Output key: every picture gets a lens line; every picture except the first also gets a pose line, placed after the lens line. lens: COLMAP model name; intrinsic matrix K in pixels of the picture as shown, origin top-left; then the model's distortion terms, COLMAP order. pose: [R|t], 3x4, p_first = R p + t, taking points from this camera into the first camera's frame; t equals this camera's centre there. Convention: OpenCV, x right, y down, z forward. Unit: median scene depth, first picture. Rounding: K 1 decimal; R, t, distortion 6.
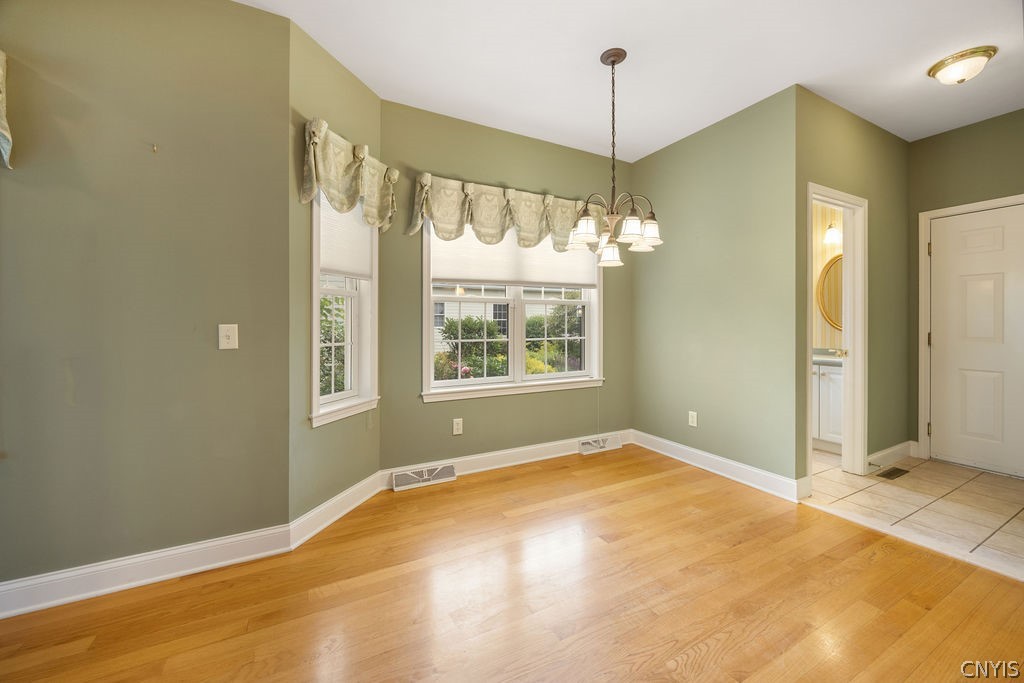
lens RADIAL K [[401.2, 0, 509.3], [0, 401.2, 331.3], [0, 0, 1]] dist [0.001615, 0.000509]
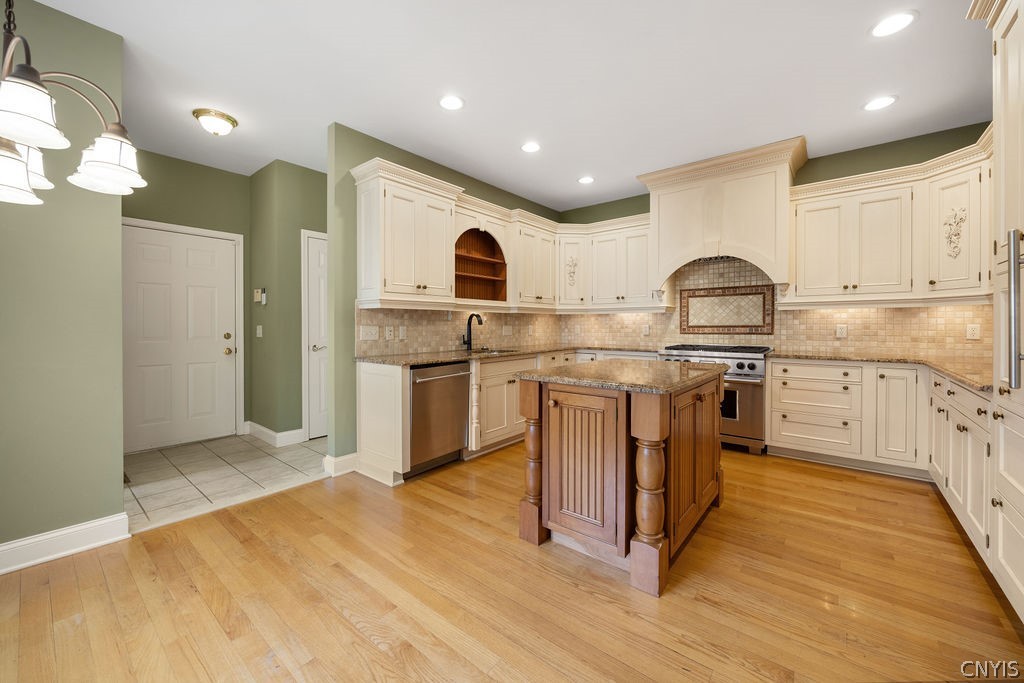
lens RADIAL K [[401.2, 0, 506.7], [0, 401.2, 332.7], [0, 0, 1]] dist [0.001615, 0.000509]
pose [[-0.382926, -0.012239, 0.923698, -0.355039], [0.018197, 0.999618, 0.020788, -0.007265], [-0.923600, 0.024769, -0.382557, 0.559356]]
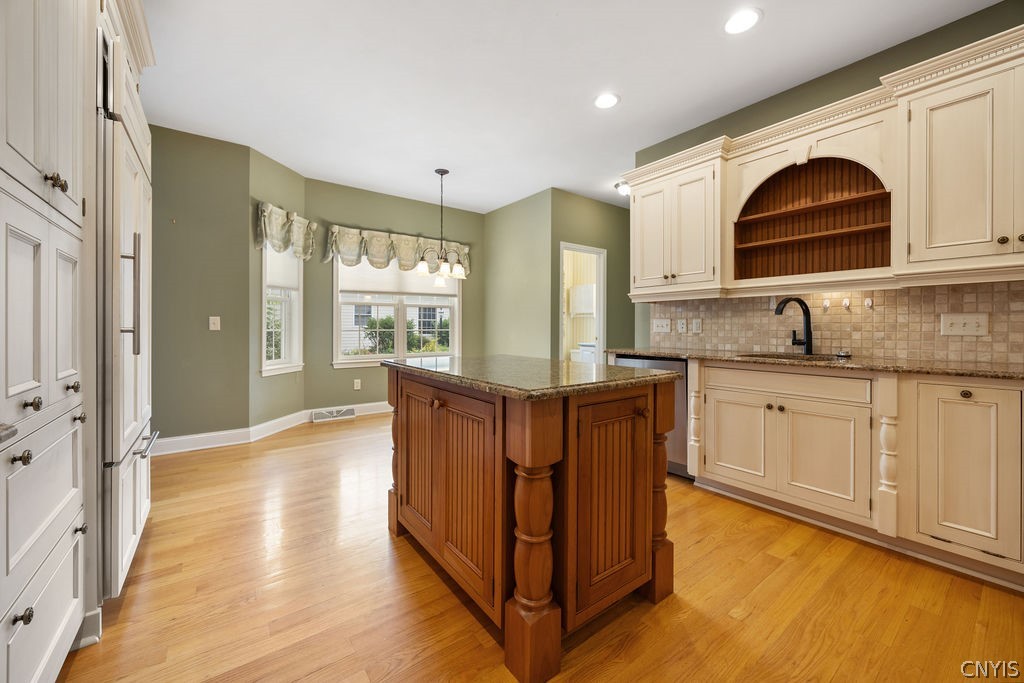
lens RADIAL K [[401.2, 0, 513.7], [0, 401.2, 334.7], [0, 0, 1]] dist [0.001615, 0.000509]
pose [[0.986750, 0.003002, 0.162219, 0.253979], [-0.003729, 0.999984, 0.004179, 0.037955], [-0.162203, -0.004728, 0.986746, -0.748404]]
